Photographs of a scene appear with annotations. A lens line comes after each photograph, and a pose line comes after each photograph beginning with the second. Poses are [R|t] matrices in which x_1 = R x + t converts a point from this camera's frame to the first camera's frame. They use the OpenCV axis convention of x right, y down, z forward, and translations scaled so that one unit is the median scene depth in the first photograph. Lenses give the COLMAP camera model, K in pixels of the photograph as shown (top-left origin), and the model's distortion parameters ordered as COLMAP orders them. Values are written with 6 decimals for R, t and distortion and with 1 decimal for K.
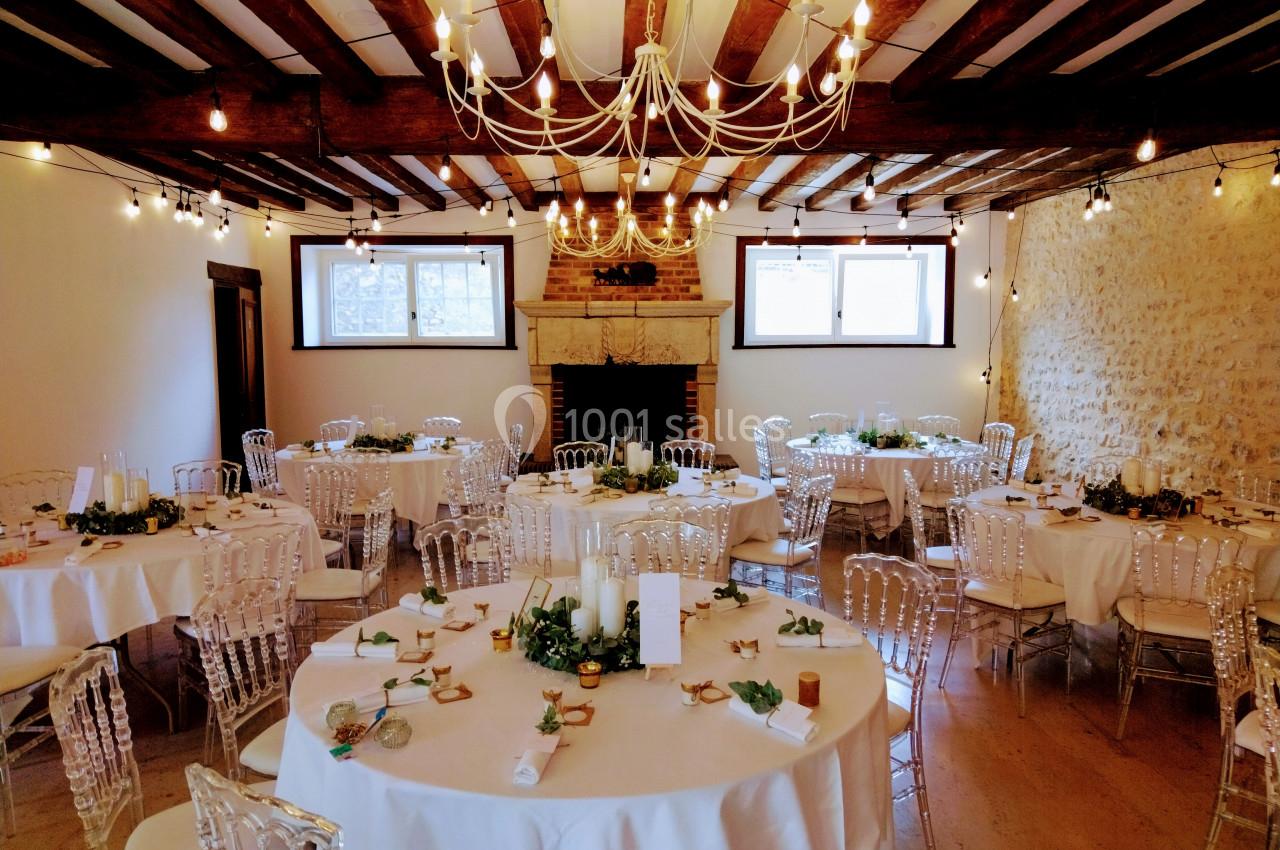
lens RADIAL K [[892.8, 0, 638.3], [0, 892.8, 426.3], [0, 0, 1]] dist [0.018372, -0.003325]
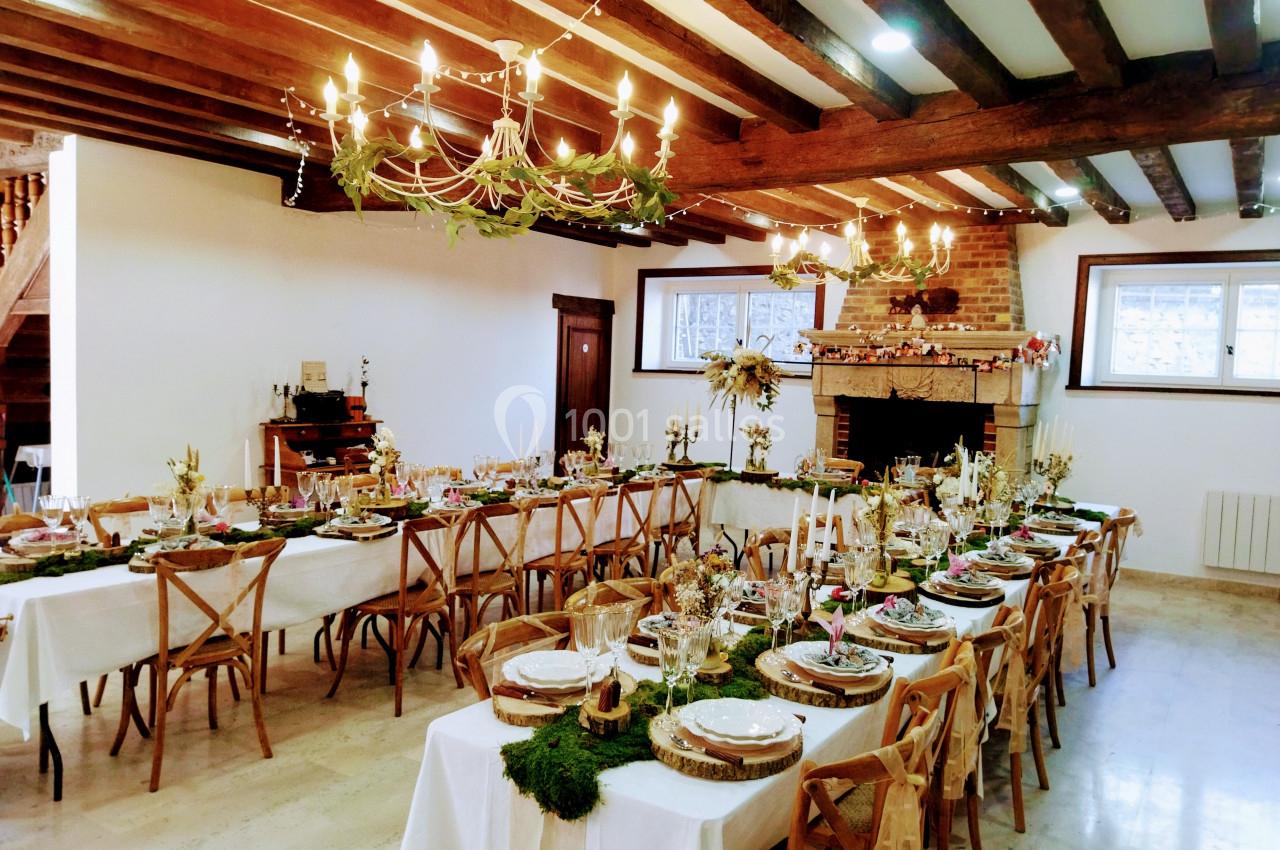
lens RADIAL K [[949.9, 0, 632.1], [0, 949.9, 426.2], [0, 0, 1]] dist [0.044875, -0.003193]
pose [[0.820824, 0.068476, -0.567062, 0.307860], [-0.092900, 0.995573, -0.014251, -0.001413], [0.563576, 0.064378, 0.823552, 0.034094]]
